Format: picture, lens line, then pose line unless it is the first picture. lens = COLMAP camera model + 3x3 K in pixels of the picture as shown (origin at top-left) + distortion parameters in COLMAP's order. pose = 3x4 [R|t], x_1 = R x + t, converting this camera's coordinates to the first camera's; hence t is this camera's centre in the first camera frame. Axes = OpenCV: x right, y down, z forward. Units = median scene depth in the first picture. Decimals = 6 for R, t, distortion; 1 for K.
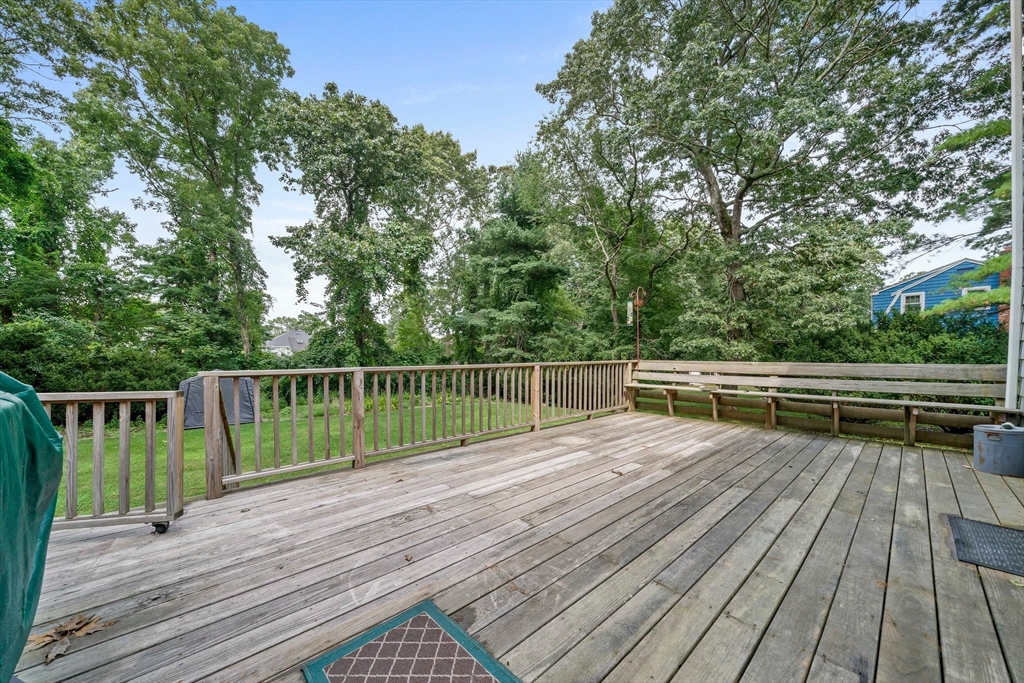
lens RADIAL K [[354.7, 0, 508.5], [0, 354.7, 368.1], [0, 0, 1]] dist [-0.007706, 0.000771]
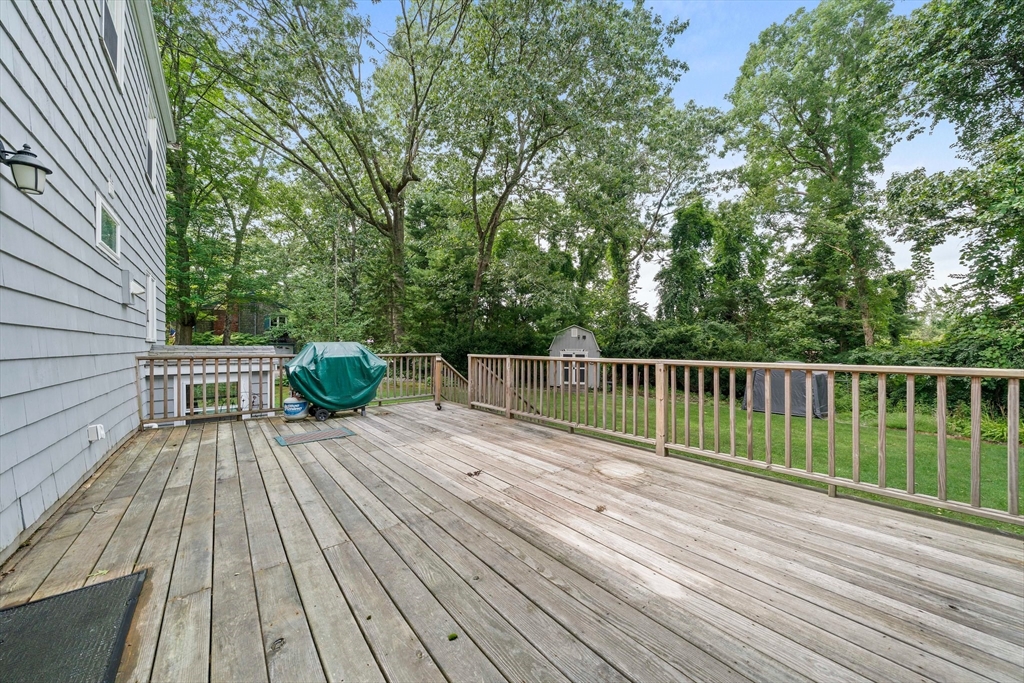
lens RADIAL K [[354.7, 0, 512.9], [0, 354.7, 345.7], [0, 0, 1]] dist [-0.007706, 0.000771]
pose [[-0.022240, -0.002333, -0.999750, 1.033882], [-0.040667, 0.999172, -0.001427, -0.037257], [0.998925, 0.040625, -0.022316, 0.924293]]
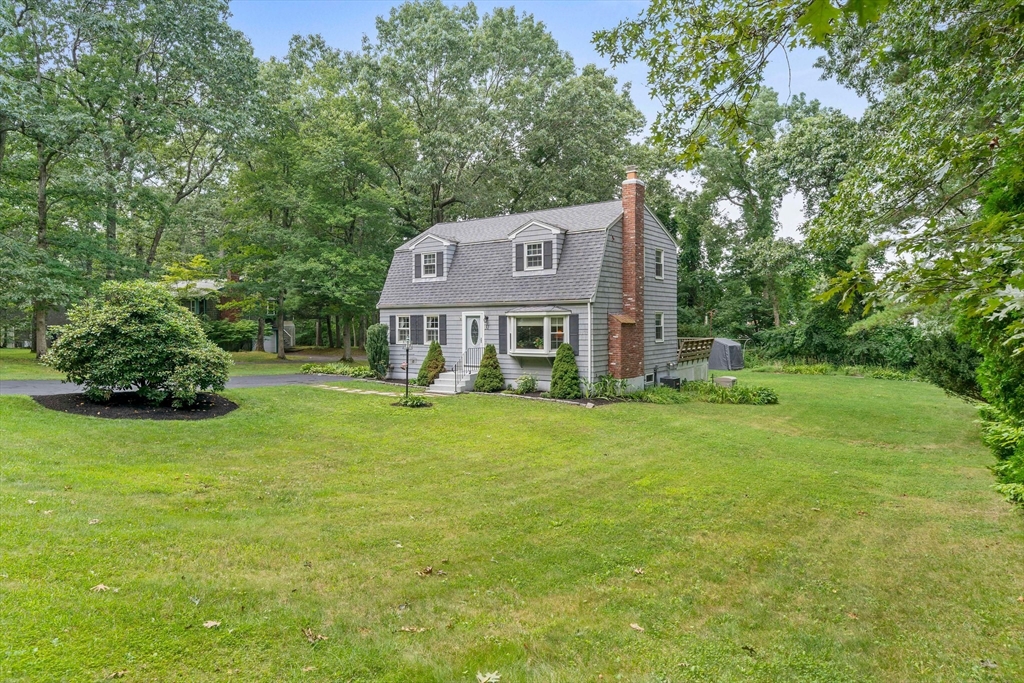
lens RADIAL K [[607.9, 0, 517.3], [0, 607.9, 335.0], [0, 0, 1]] dist [-0.008435, -0.002078]
pose [[0.216628, 0.019705, -0.976055, 7.814095], [-0.026854, 0.999538, 0.014219, -0.116448], [0.975885, 0.023131, 0.217057, -2.413916]]
